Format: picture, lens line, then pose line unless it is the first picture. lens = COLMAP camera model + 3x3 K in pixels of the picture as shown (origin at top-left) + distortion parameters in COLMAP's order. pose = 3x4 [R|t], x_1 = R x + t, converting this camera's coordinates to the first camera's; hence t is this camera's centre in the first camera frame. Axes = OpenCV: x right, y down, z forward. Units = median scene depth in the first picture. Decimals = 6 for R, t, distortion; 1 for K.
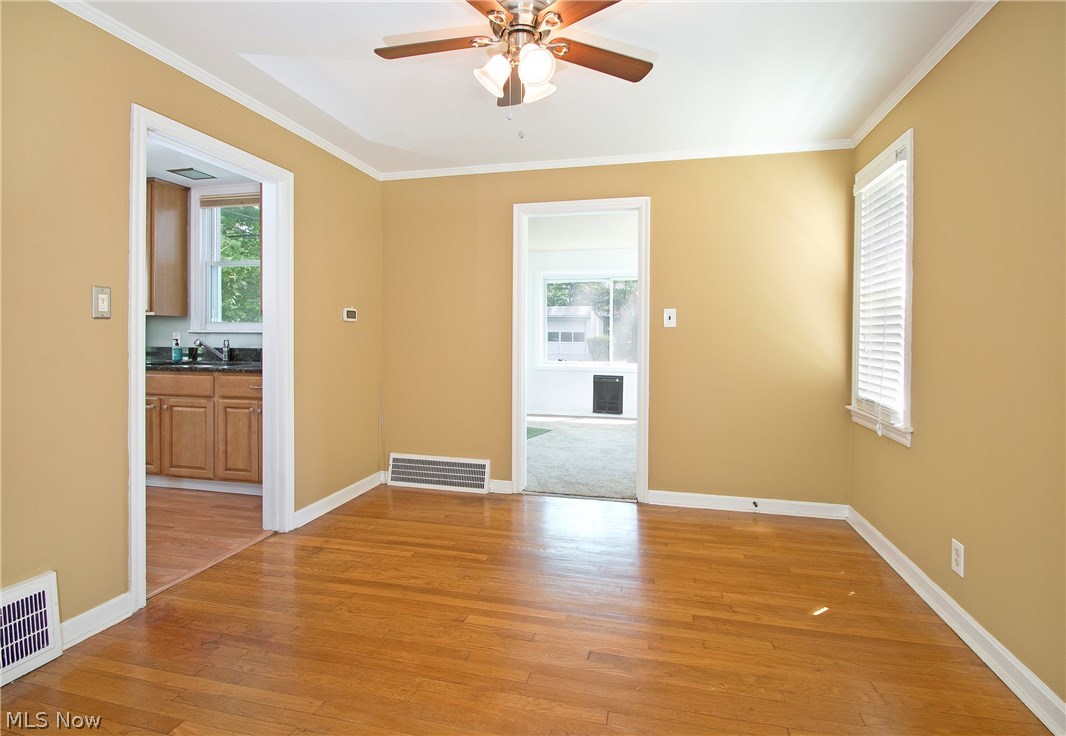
lens RADIAL K [[533.7, 0, 539.0], [0, 533.7, 341.4], [0, 0, 1]] dist [0.001510, 0.000123]
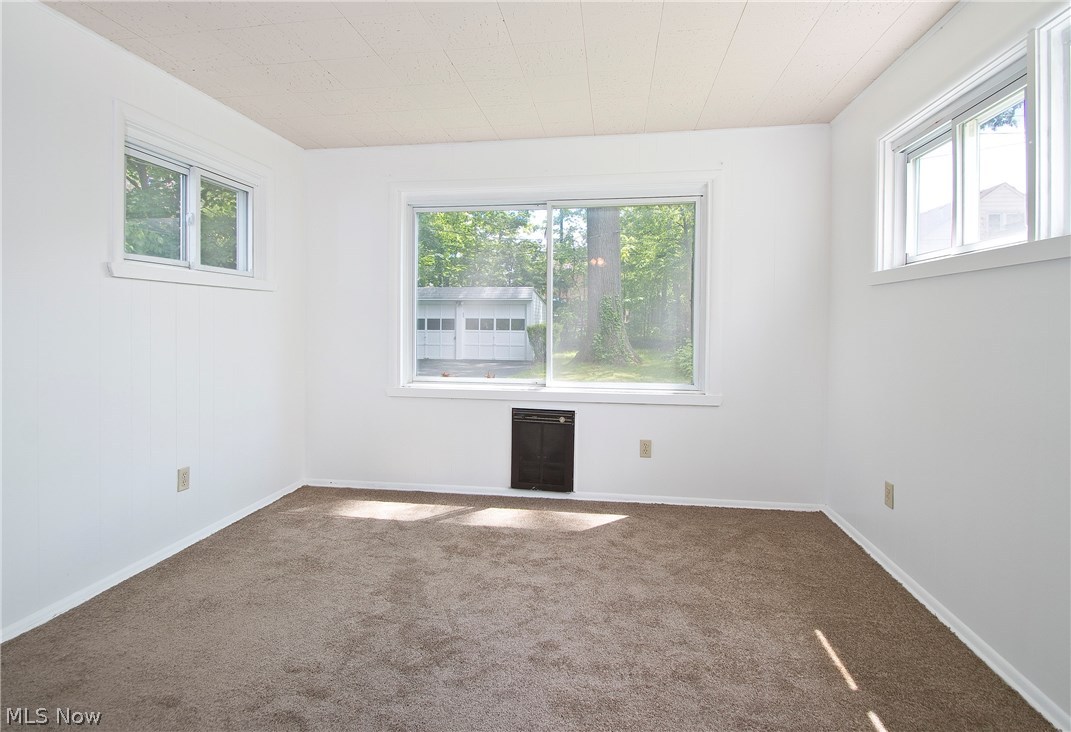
lens RADIAL K [[536.2, 0, 535.2], [0, 536.2, 366.1], [0, 0, 1]] dist [0.001510, 0.000123]
pose [[0.995869, -0.011489, 0.090074, 0.057695], [0.005188, 0.997542, 0.069879, -0.004516], [-0.090655, -0.069123, 0.993481, 0.383650]]
